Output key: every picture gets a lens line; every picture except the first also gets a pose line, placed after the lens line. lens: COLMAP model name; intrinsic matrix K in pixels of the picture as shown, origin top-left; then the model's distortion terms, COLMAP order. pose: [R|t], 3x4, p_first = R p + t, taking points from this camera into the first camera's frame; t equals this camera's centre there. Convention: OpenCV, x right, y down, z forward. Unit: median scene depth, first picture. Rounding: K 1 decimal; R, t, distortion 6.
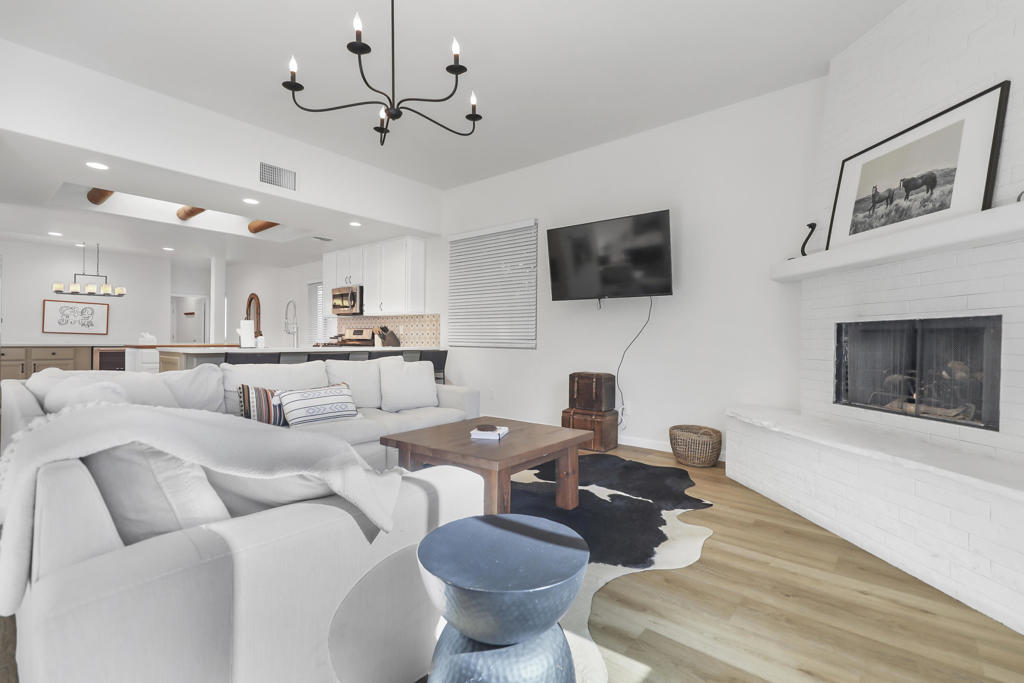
lens RADIAL K [[460.3, 0, 517.1], [0, 460.3, 338.2], [0, 0, 1]] dist [0.000076, -0.001352]
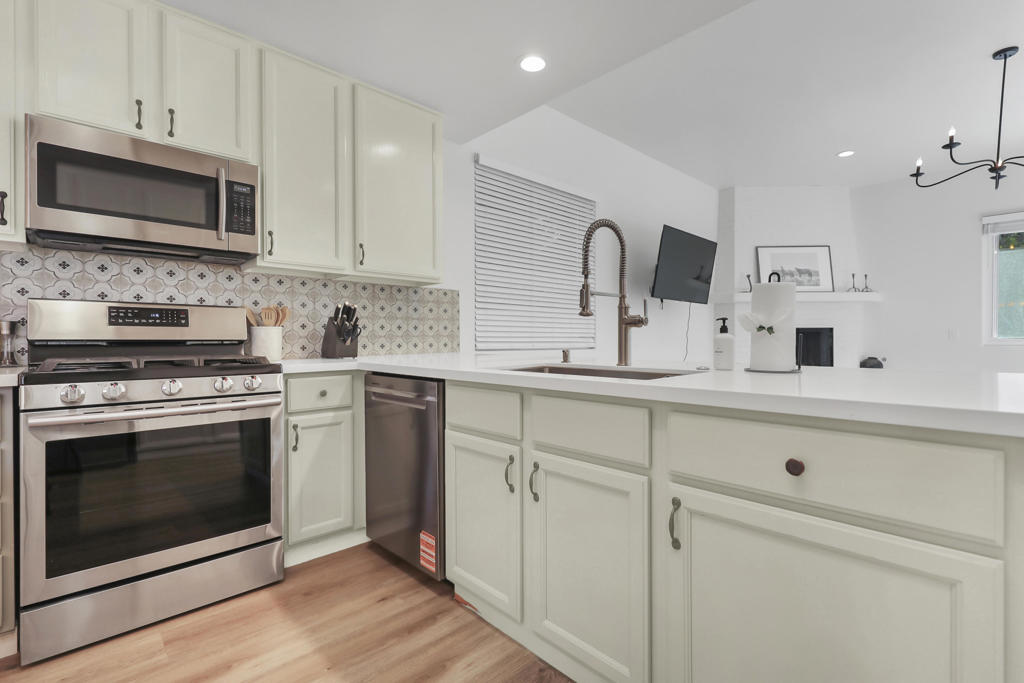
lens RADIAL K [[471.8, 0, 518.1], [0, 471.8, 341.9], [0, 0, 1]] dist [0.009470, -0.001570]
pose [[0.118298, -0.016066, 0.992848, -1.037978], [-0.001135, 0.999866, 0.016315, -0.003445], [-0.992977, -0.003057, 0.118264, 1.271980]]
